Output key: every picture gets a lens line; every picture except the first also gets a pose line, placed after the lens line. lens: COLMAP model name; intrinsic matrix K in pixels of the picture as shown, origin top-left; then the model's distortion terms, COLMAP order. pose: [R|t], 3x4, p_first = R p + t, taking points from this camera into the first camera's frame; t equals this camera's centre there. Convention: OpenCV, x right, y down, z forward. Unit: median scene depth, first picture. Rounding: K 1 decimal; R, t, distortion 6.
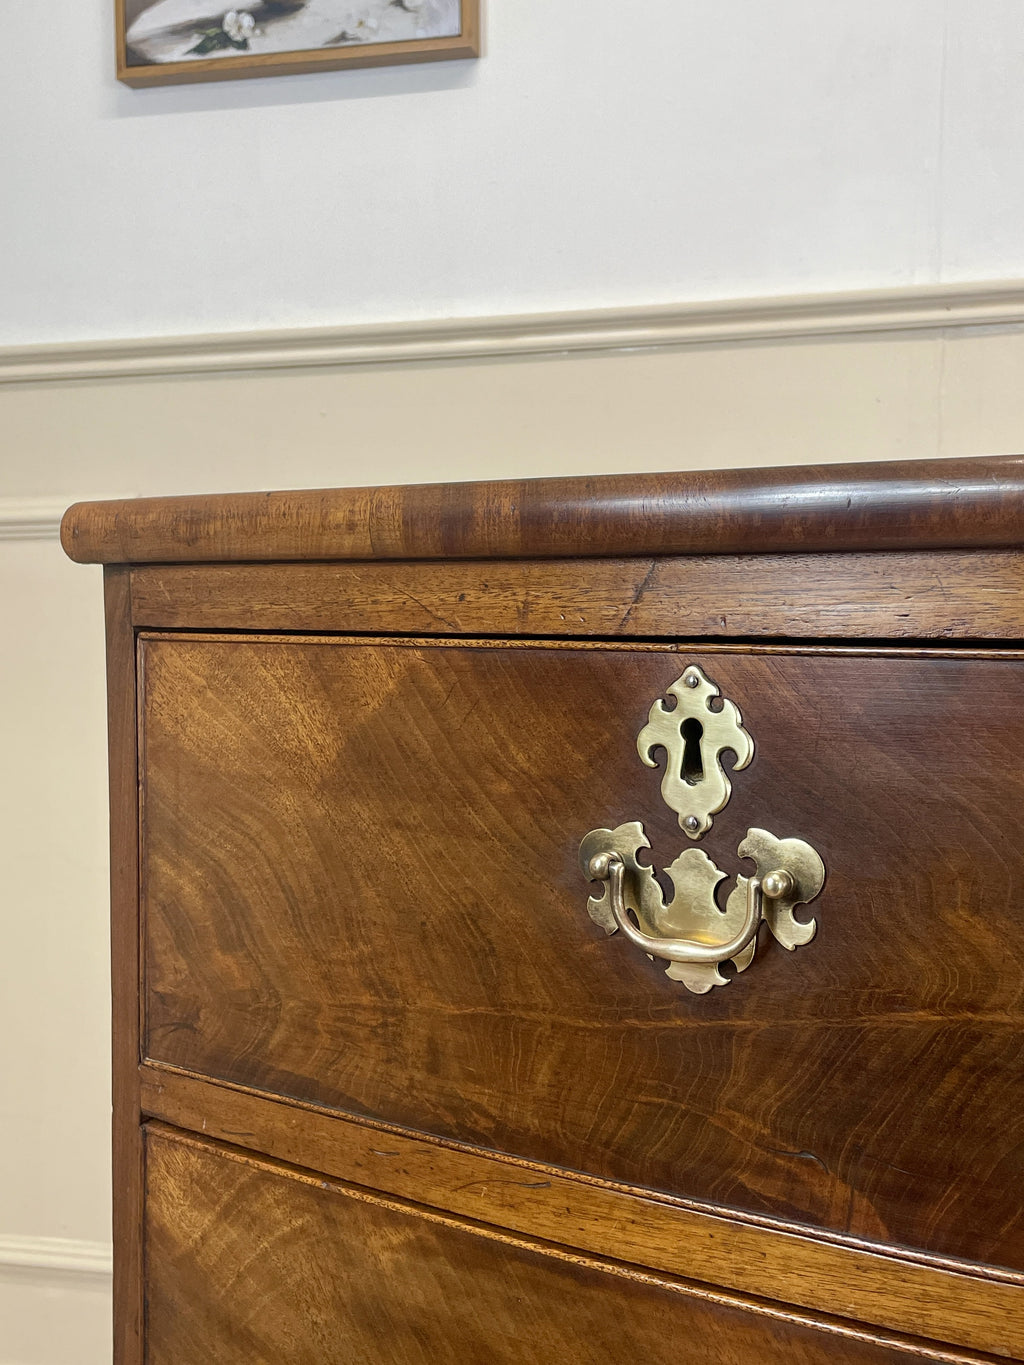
lens RADIAL K [[1508.8, 0, 517.3], [0, 1508.8, 678.4], [0, 0, 1]] dist [0.104889, -0.177606]
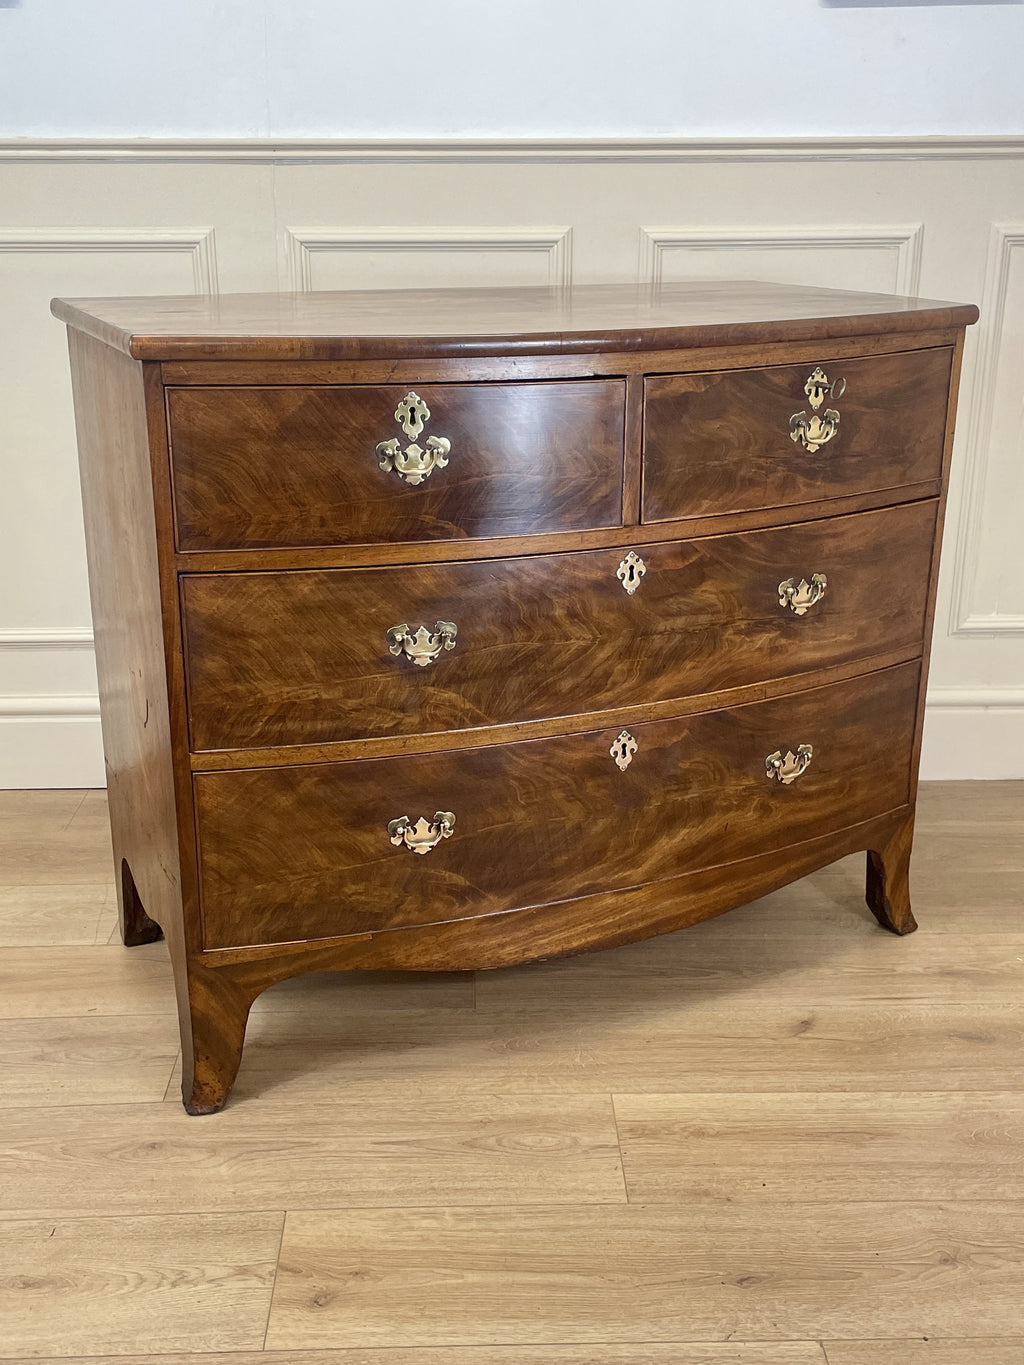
lens RADIAL K [[1508.8, 0, 517.3], [0, 1508.8, 678.4], [0, 0, 1]] dist [0.104889, -0.177606]
pose [[0.640496, -0.233596, 0.731572, -2.168769], [0.017980, 0.956916, 0.289808, -0.341221], [-0.767751, -0.172467, 0.617101, -1.300515]]
